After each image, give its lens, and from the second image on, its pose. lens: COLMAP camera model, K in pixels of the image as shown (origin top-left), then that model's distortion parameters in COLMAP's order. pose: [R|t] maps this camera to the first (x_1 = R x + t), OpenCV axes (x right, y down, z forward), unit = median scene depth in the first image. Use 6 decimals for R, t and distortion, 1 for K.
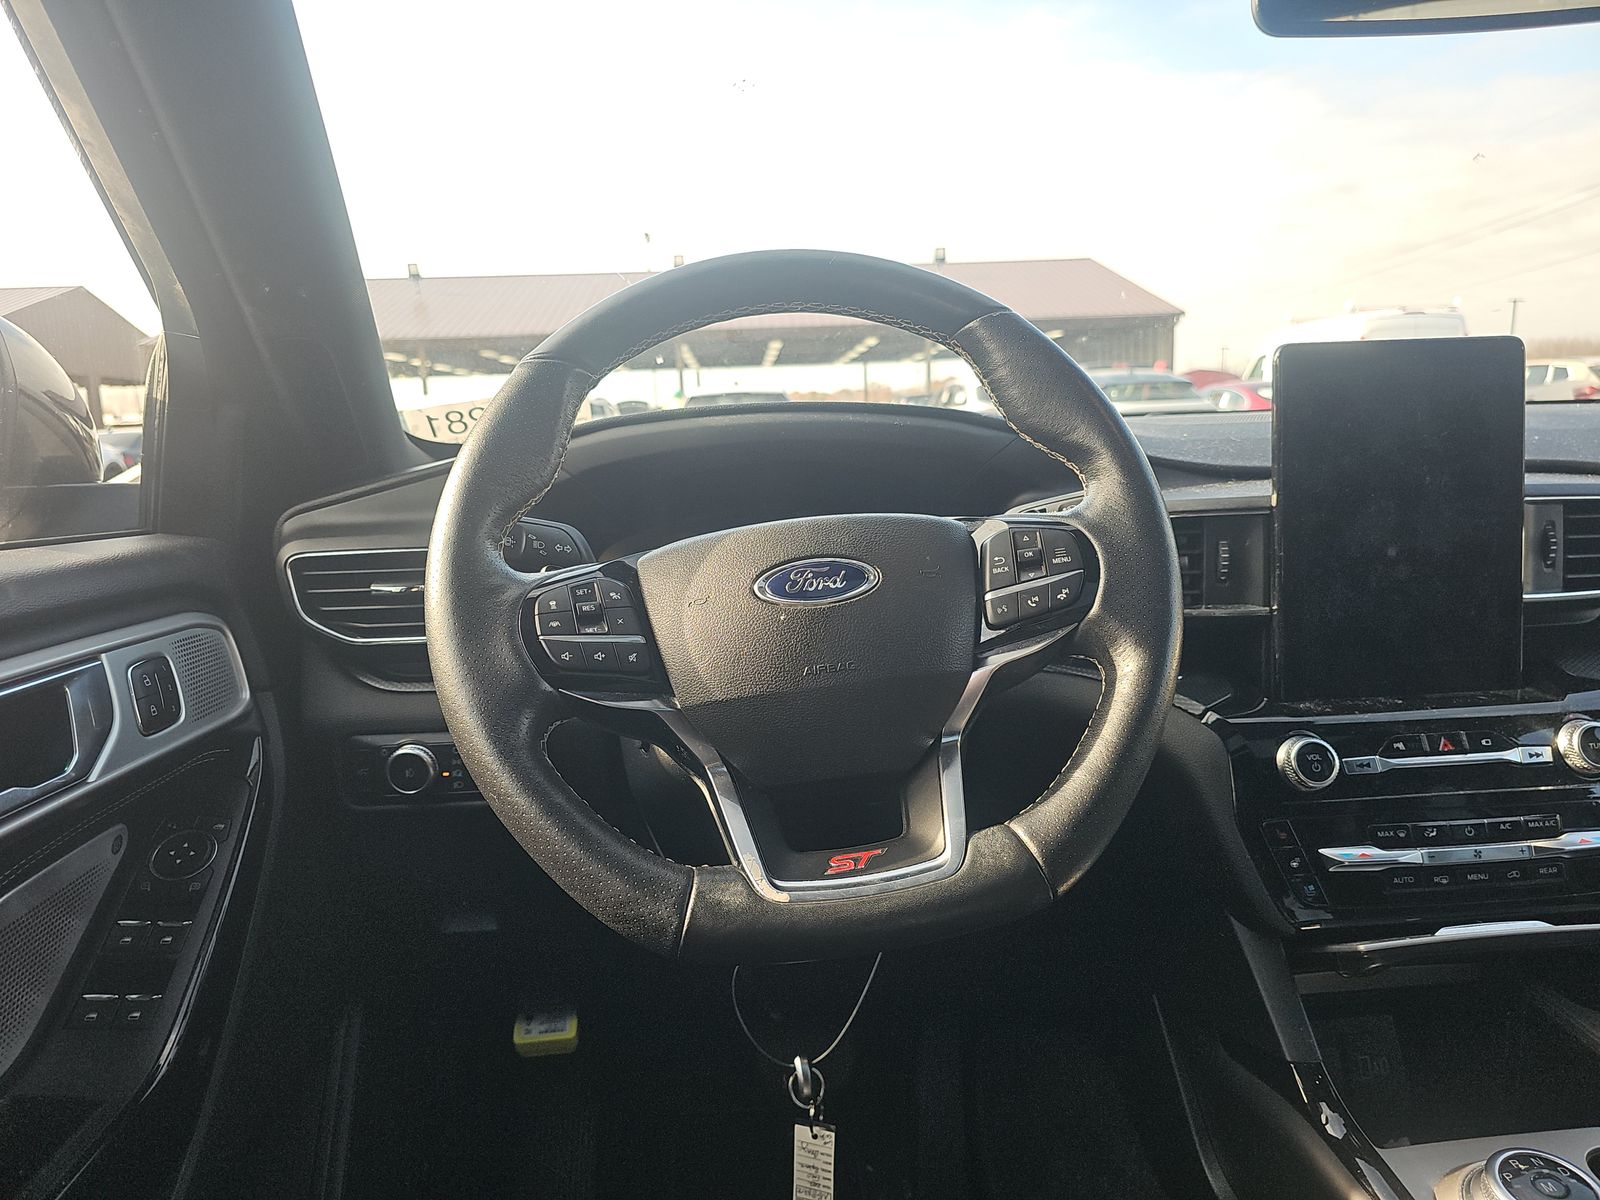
lens RADIAL K [[1053.3, 0, 807.4], [0, 1053.3, 602.6], [0, 0, 1]] dist [0.075802, -0.075911]
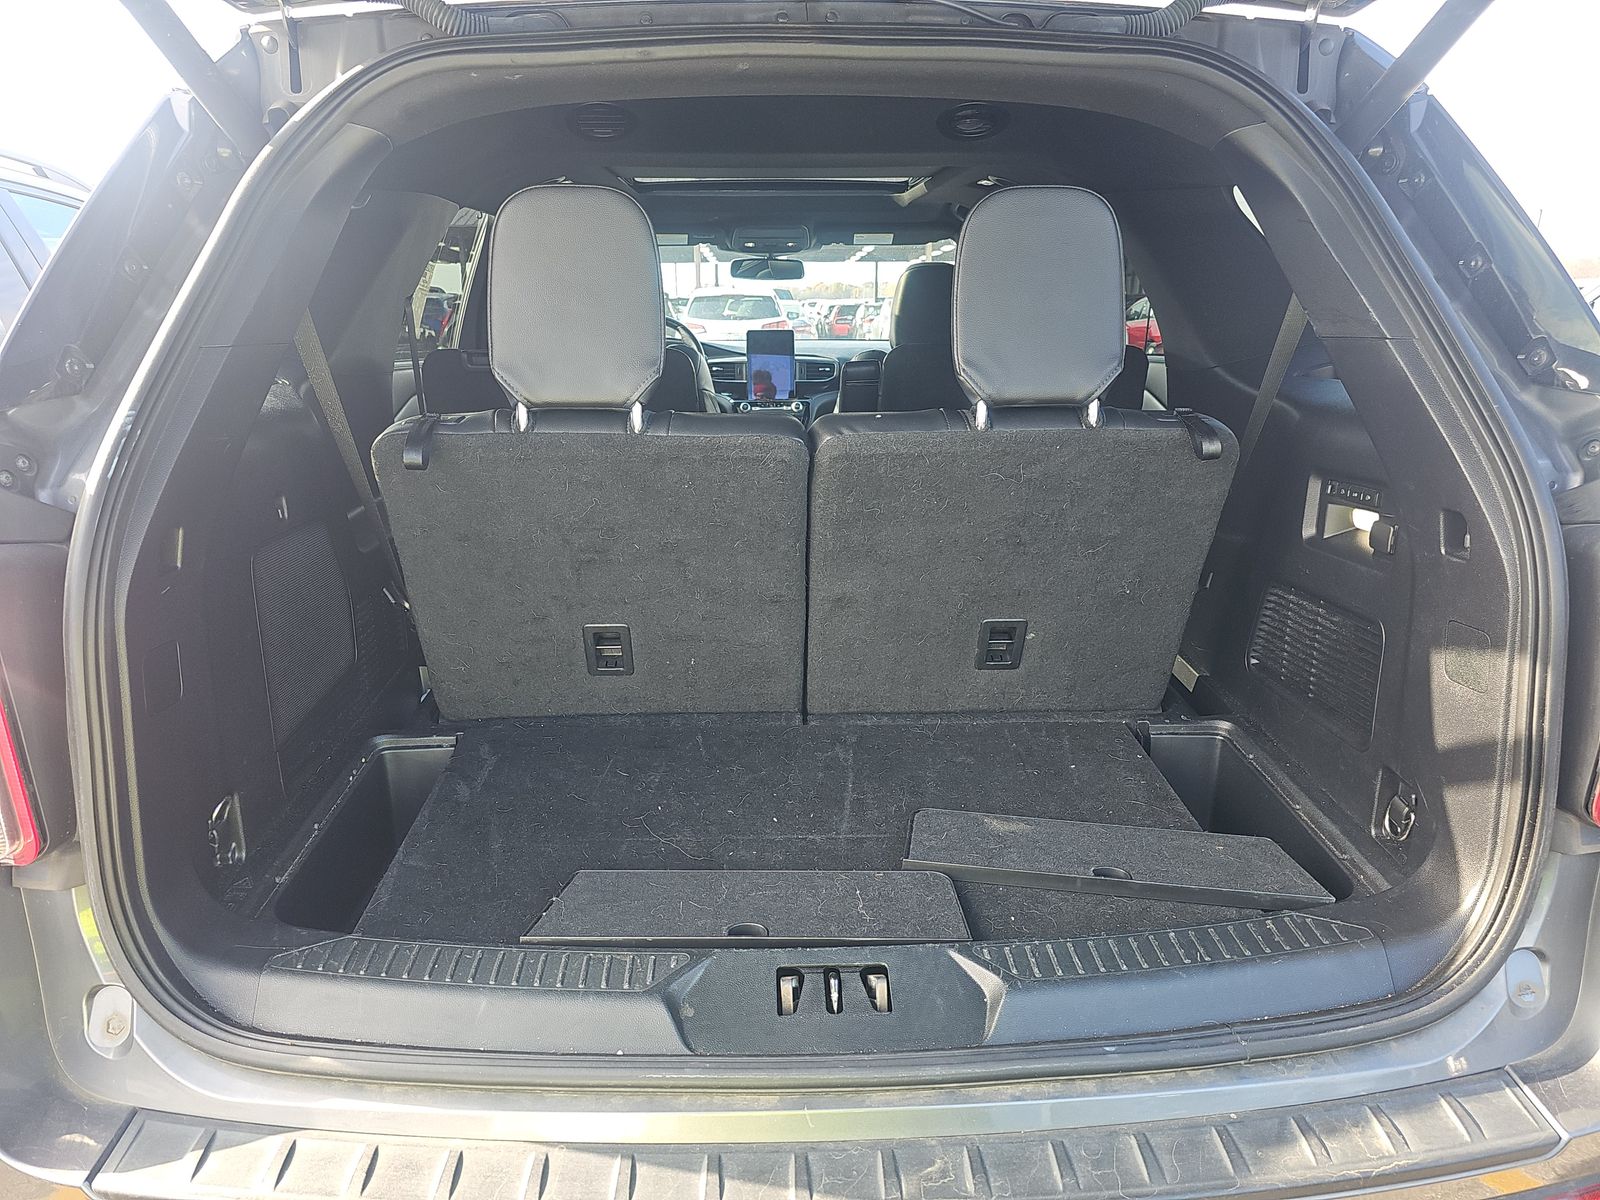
lens RADIAL K [[1053.3, 0, 807.4], [0, 1053.3, 602.6], [0, 0, 1]] dist [0.075802, -0.075911]
pose [[0.999355, 0.031822, -0.016627, 0.894912], [-0.030088, 0.994948, 0.095781, 0.606282], [0.019591, -0.095219, 0.995264, -4.441554]]
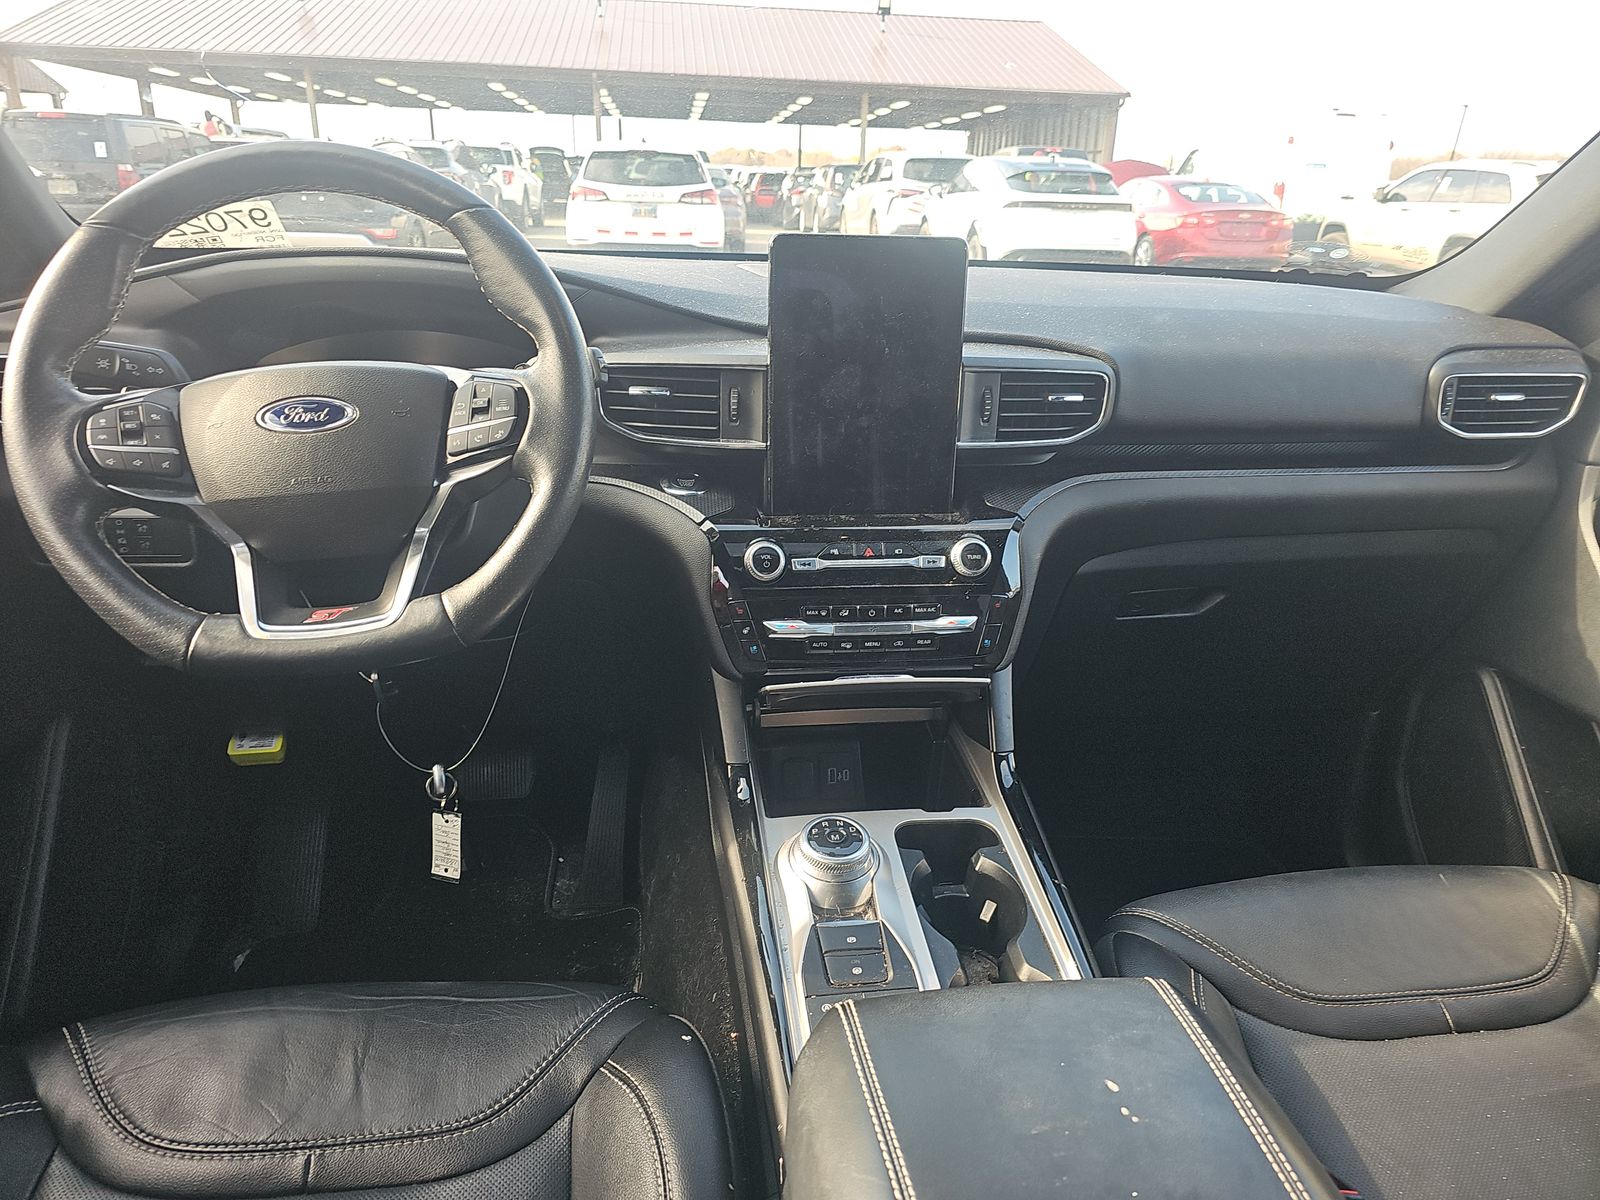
lens RADIAL K [[1053.3, 0, 807.4], [0, 1053.3, 602.6], [0, 0, 1]] dist [0.075802, -0.075911]
pose [[0.996456, 0.039019, 0.074520, 0.418902], [-0.053241, 0.978429, 0.199605, -0.069594], [-0.065124, -0.202865, 0.977039, -0.331205]]
